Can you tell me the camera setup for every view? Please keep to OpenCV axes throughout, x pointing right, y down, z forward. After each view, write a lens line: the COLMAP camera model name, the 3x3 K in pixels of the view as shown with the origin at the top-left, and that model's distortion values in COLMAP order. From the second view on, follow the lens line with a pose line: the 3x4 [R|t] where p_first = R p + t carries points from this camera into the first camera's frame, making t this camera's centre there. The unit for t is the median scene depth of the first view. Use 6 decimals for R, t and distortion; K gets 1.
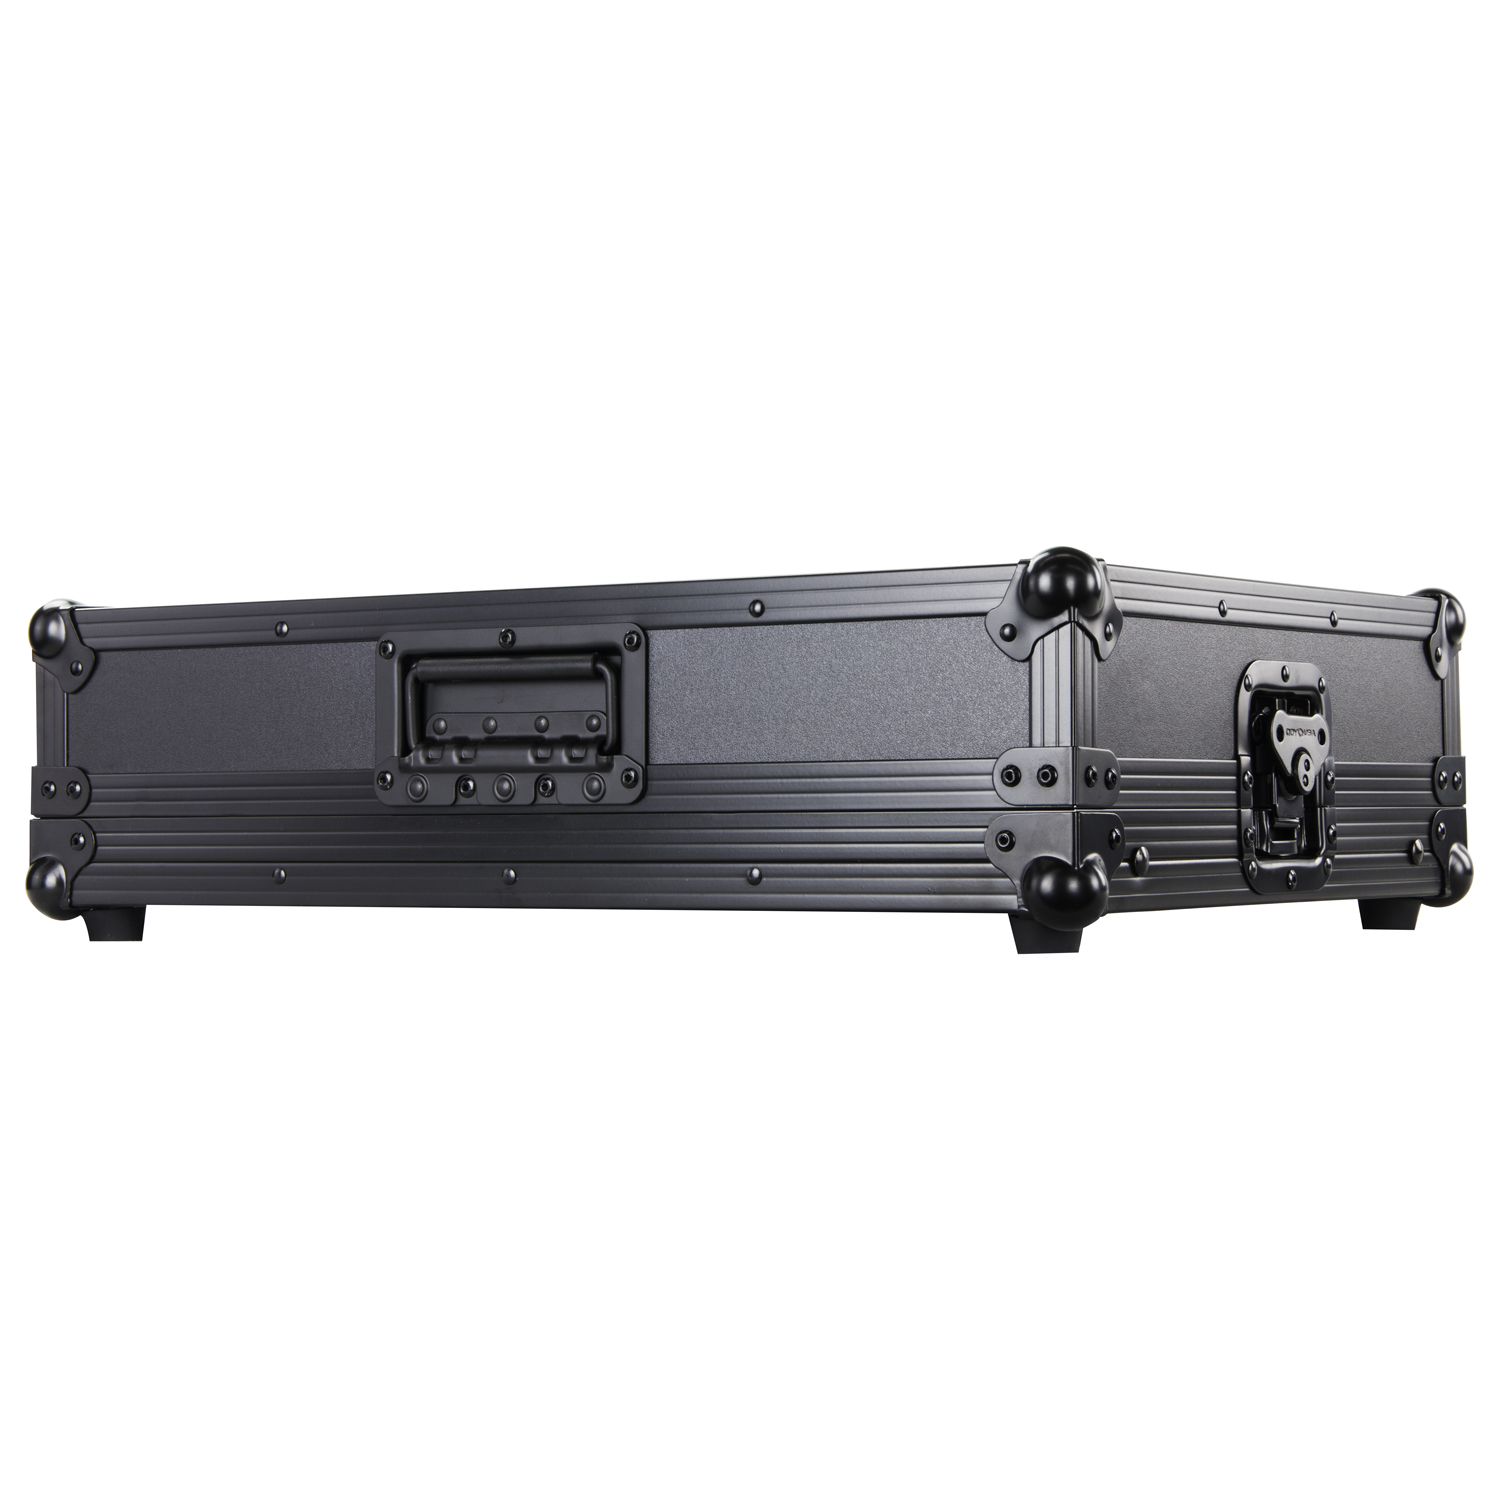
lens RADIAL K [[4283.5, 0, 750.0], [0, 4283.5, 750.0], [0, 0, 1]] dist [0.007734, -1.252150]
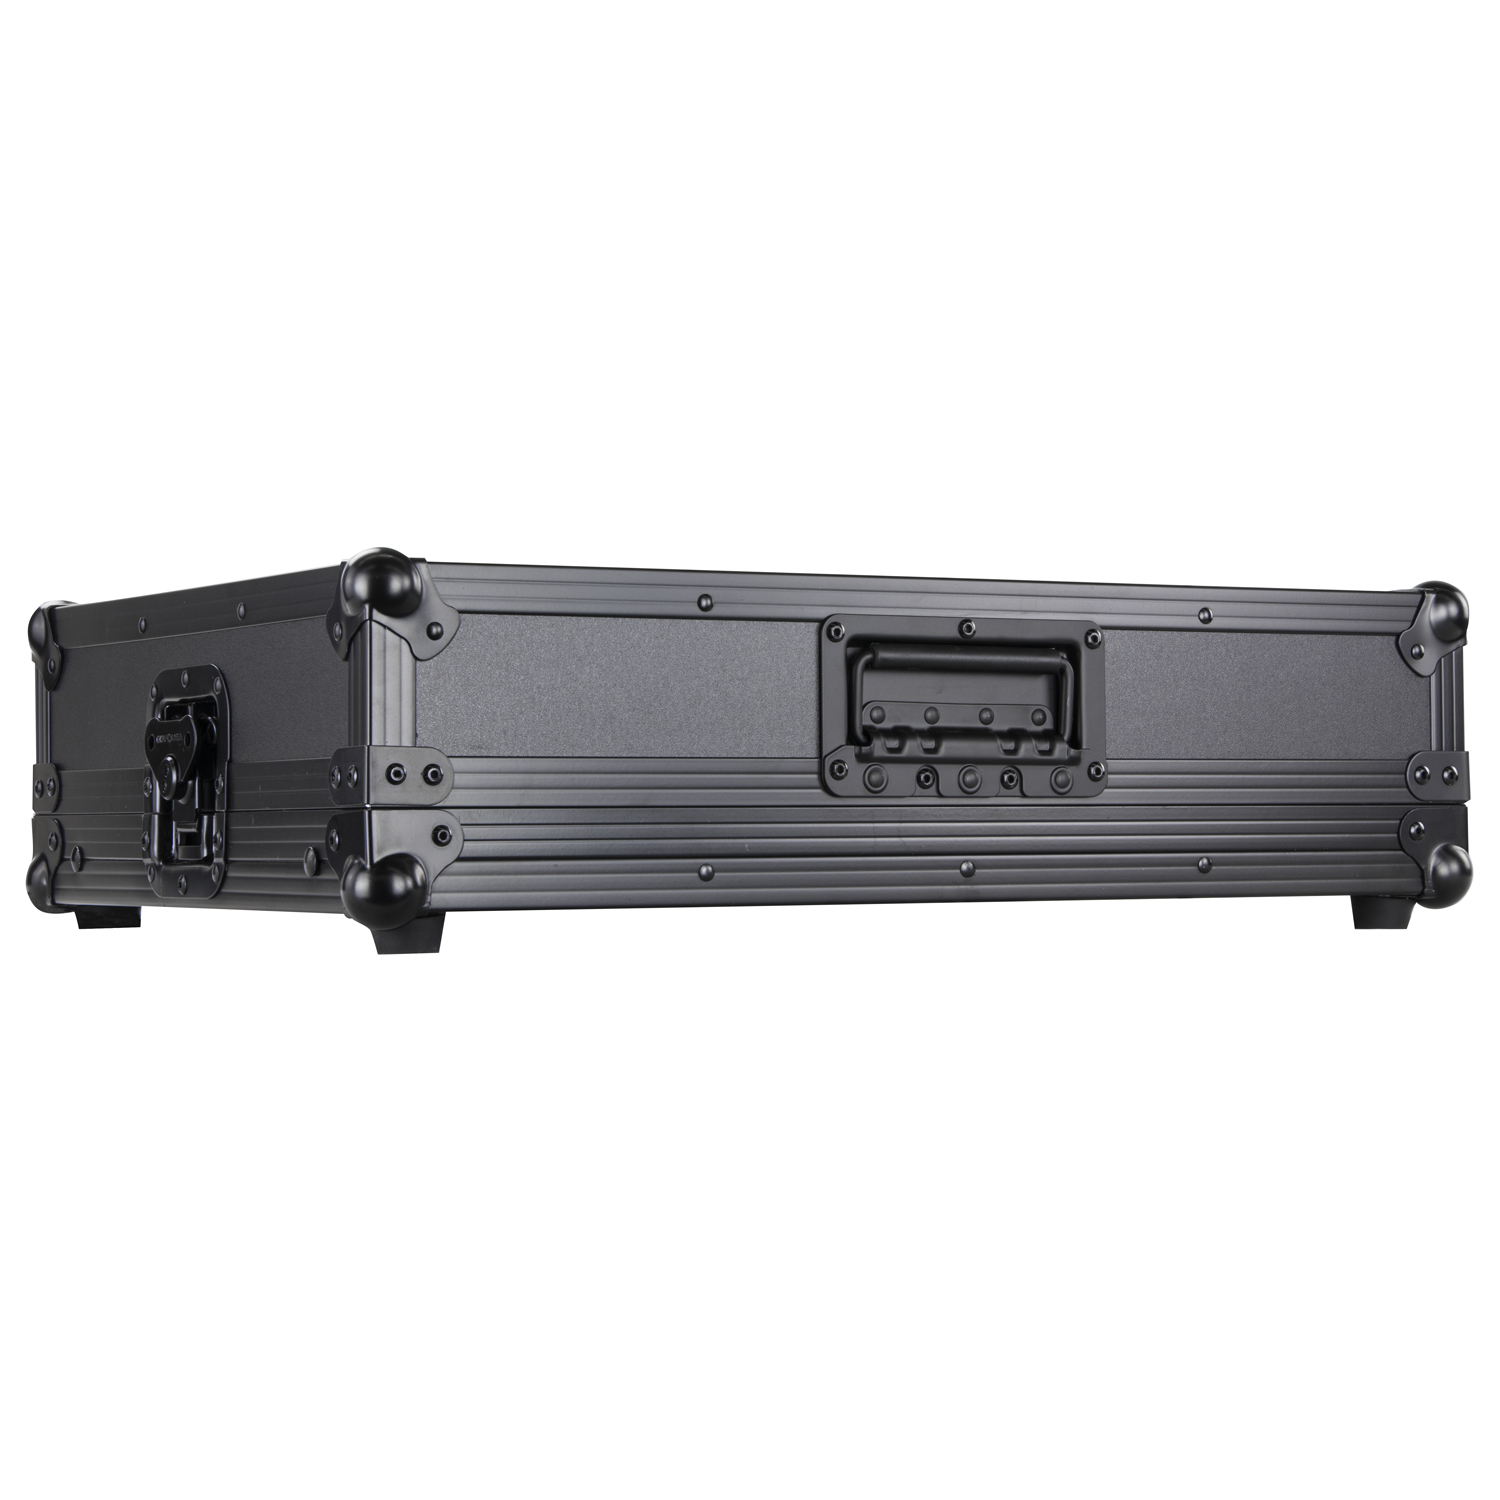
lens RADIAL K [[4283.5, 0, 750.0], [0, 4283.5, 750.0], [0, 0, 1]] dist [0.007734, -1.252150]
pose [[0.354295, 0.020441, 0.934910, -0.986863], [-0.012860, 0.999773, -0.016985, 0.019216], [-0.935045, -0.006005, 0.354478, 0.683656]]
